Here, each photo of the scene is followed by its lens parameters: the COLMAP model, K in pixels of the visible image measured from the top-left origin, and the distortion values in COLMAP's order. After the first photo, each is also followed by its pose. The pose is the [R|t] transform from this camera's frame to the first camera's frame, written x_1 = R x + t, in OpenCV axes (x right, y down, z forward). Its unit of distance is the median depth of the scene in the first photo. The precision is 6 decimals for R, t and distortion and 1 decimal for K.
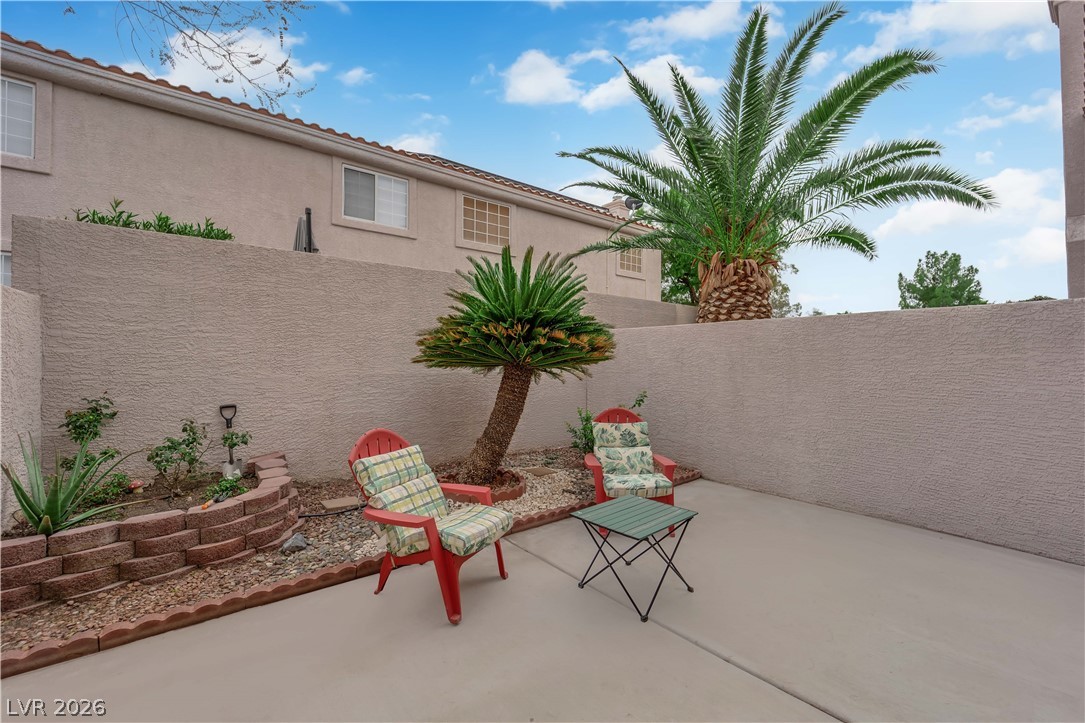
lens RADIAL K [[437.9, 0, 539.5], [0, 437.9, 352.4], [0, 0, 1]] dist [-0.011989, -0.000188]
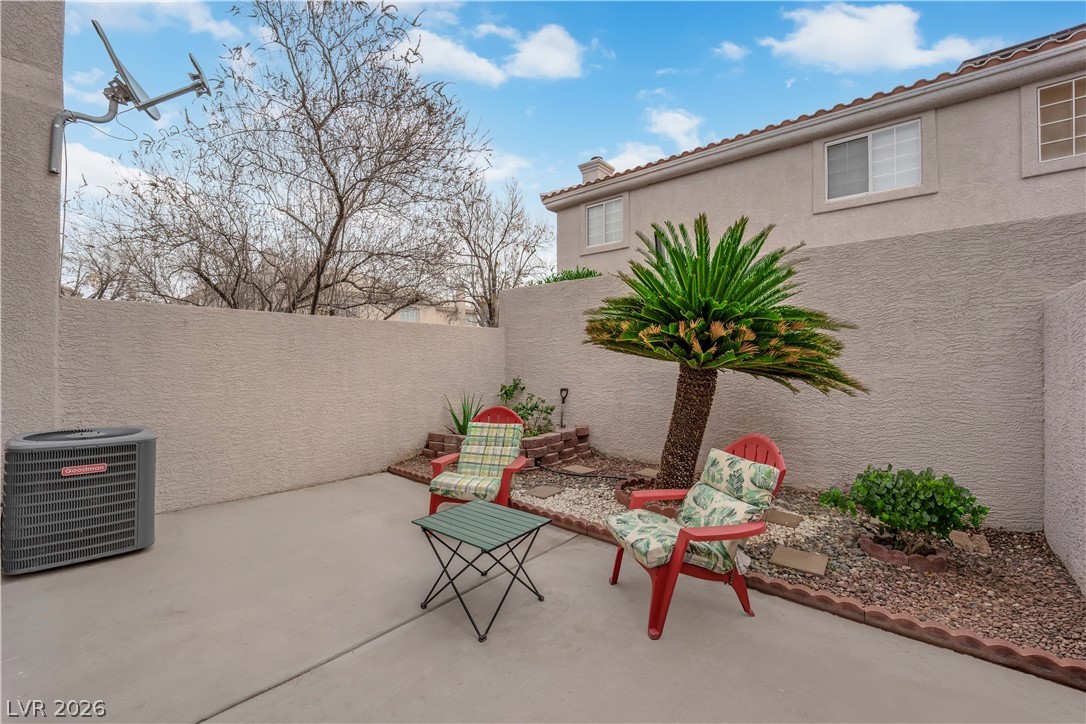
lens RADIAL K [[432.9, 0, 546.1], [0, 432.9, 357.4], [0, 0, 1]] dist [-0.015584, -0.000724]
pose [[0.209541, -0.005800, -0.977783, 0.561022], [0.013661, 0.999902, -0.003004, 0.012065], [0.977704, -0.012728, 0.209600, 0.461296]]
